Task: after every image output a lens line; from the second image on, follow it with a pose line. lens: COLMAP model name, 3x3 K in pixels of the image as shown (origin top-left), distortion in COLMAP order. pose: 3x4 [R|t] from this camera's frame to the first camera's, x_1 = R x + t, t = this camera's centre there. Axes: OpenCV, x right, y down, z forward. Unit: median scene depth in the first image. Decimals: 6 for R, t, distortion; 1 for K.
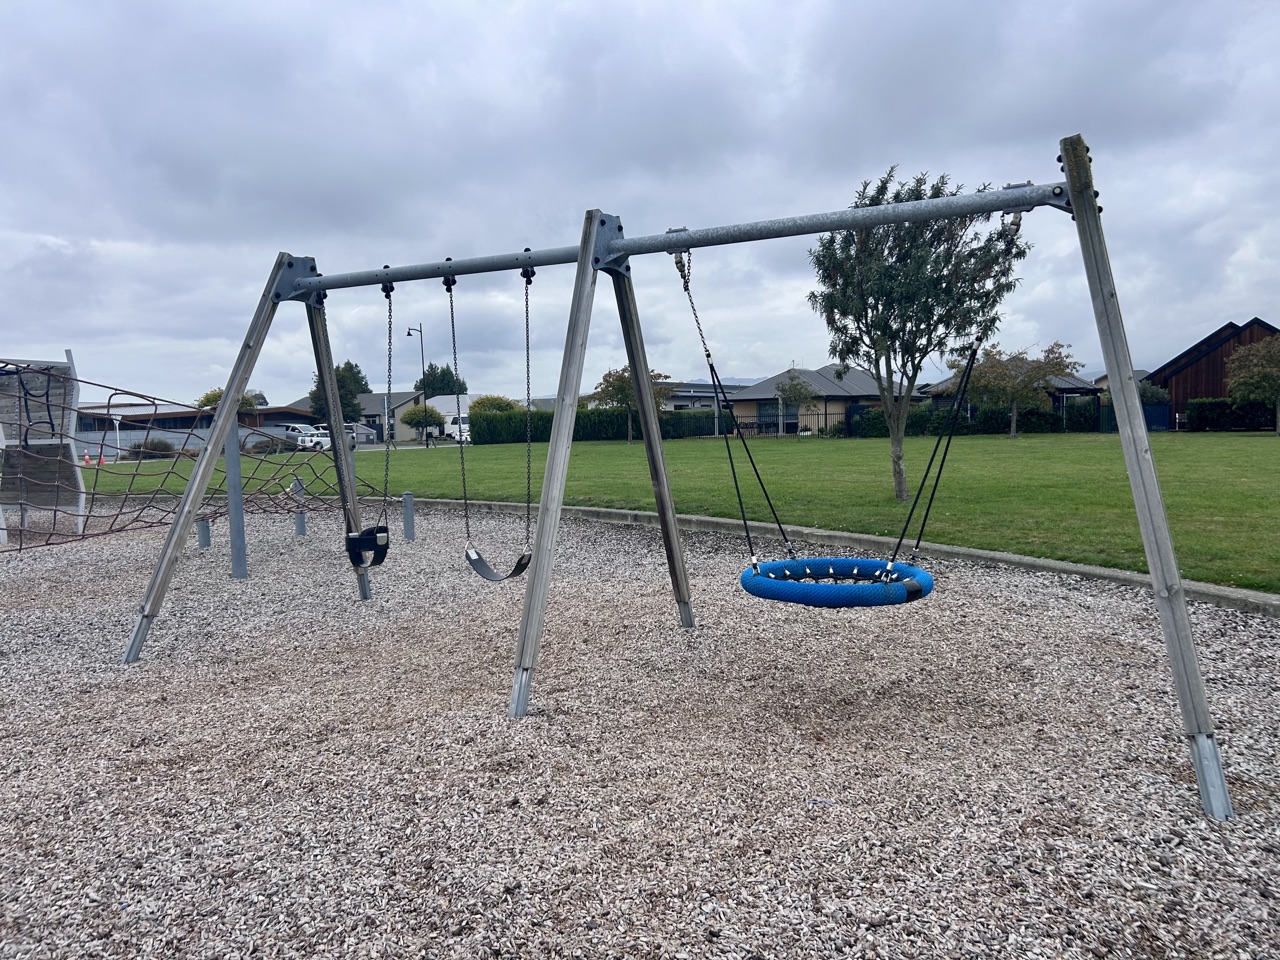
lens RADIAL K [[954.9, 0, 635.7], [0, 954.9, 485.9], [0, 0, 1]] dist [0.048850, -0.054132]
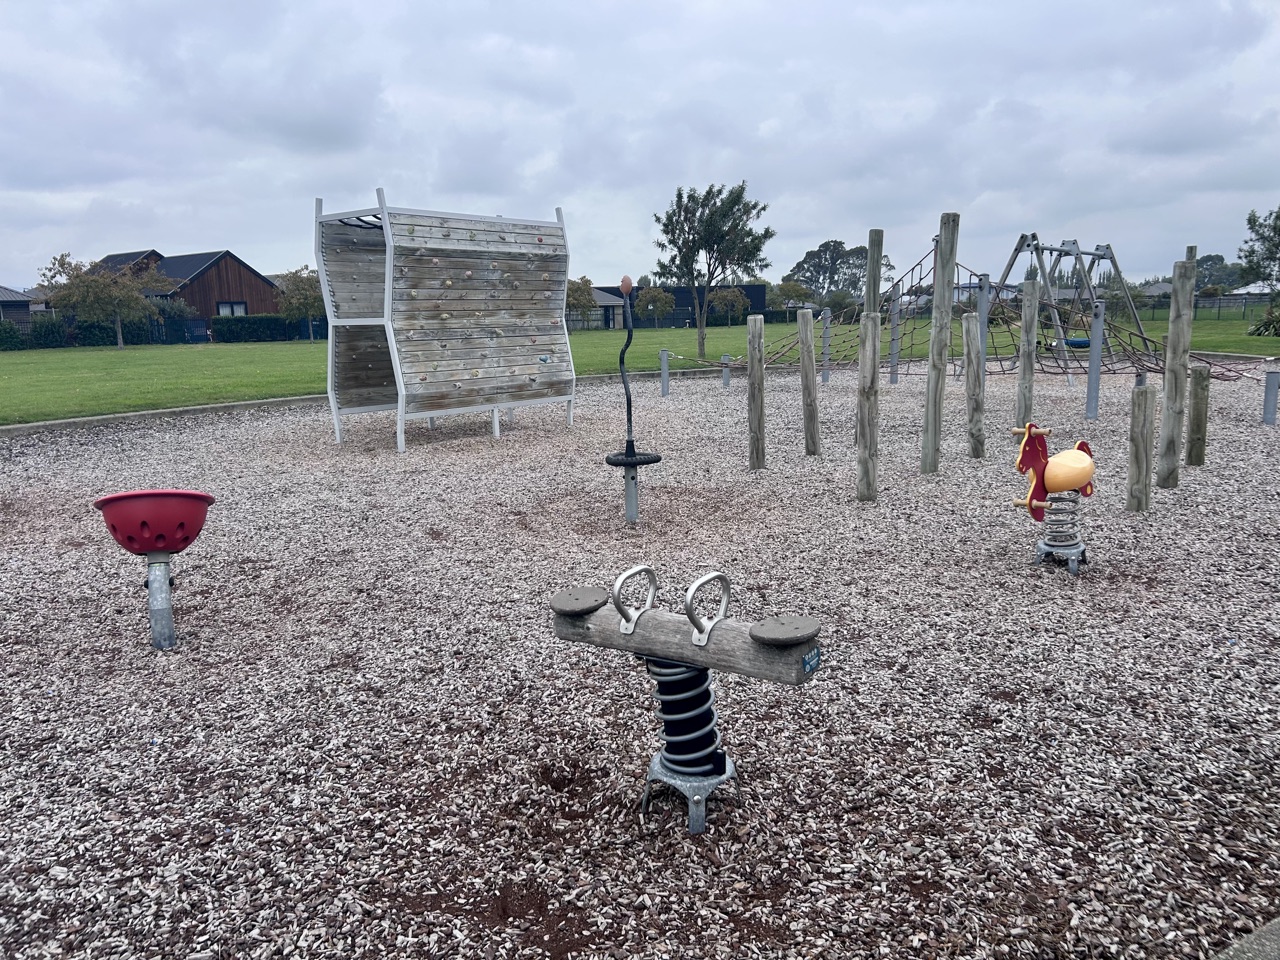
lens RADIAL K [[954.9, 0, 635.7], [0, 954.9, 485.9], [0, 0, 1]] dist [0.048850, -0.054132]
pose [[0.231238, -0.146699, 0.961774, -1.262040], [0.077125, 0.988219, 0.132189, 0.000198], [-0.969835, 0.043610, 0.239828, 0.545216]]
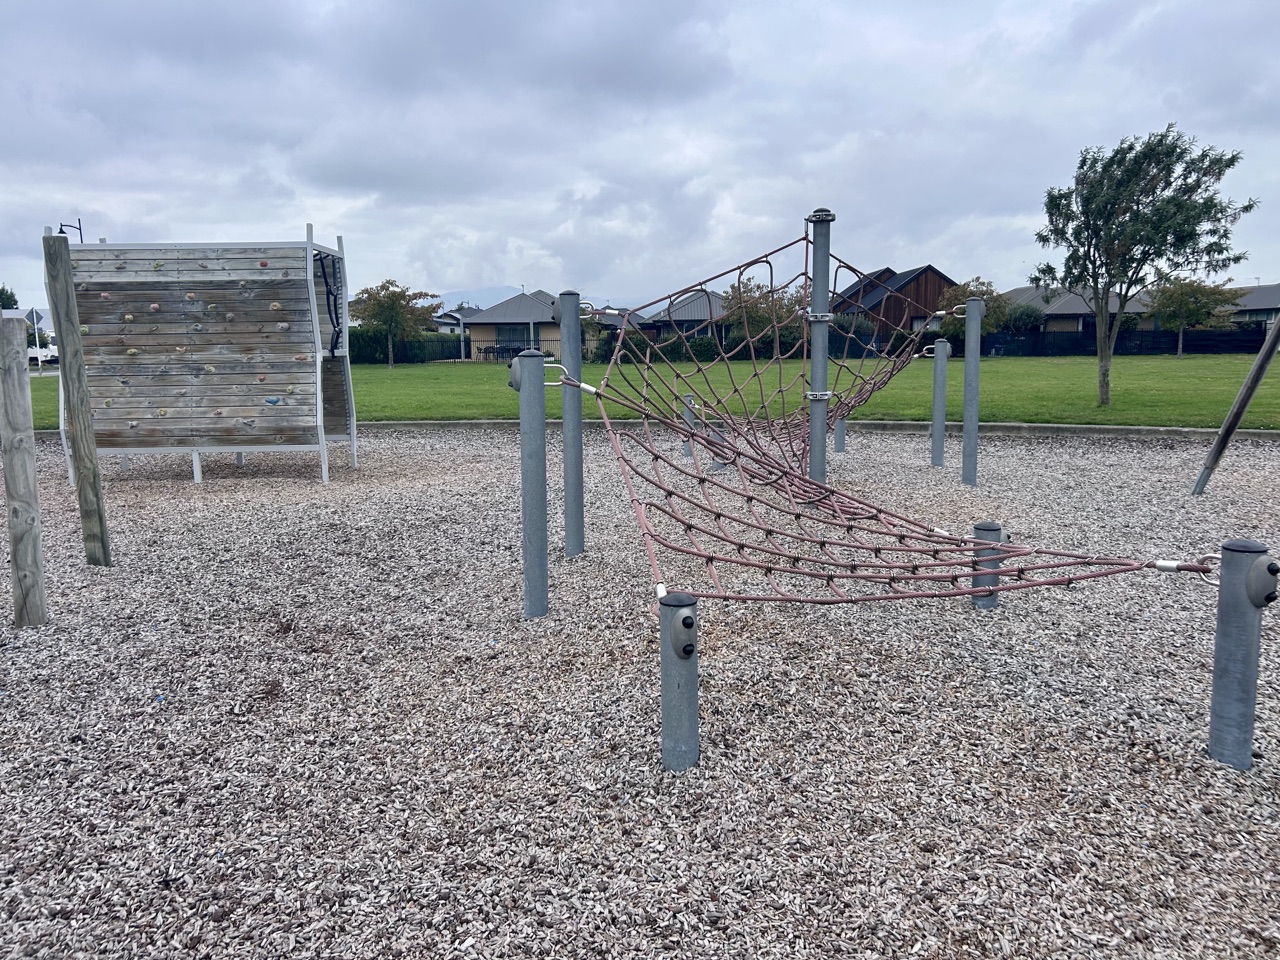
lens RADIAL K [[954.9, 0, 635.7], [0, 954.9, 485.9], [0, 0, 1]] dist [0.048850, -0.054132]
pose [[0.890277, -0.053110, 0.452311, -0.746595], [0.019577, 0.996722, 0.078502, 0.005520], [-0.454998, -0.061034, 0.888399, 0.182105]]
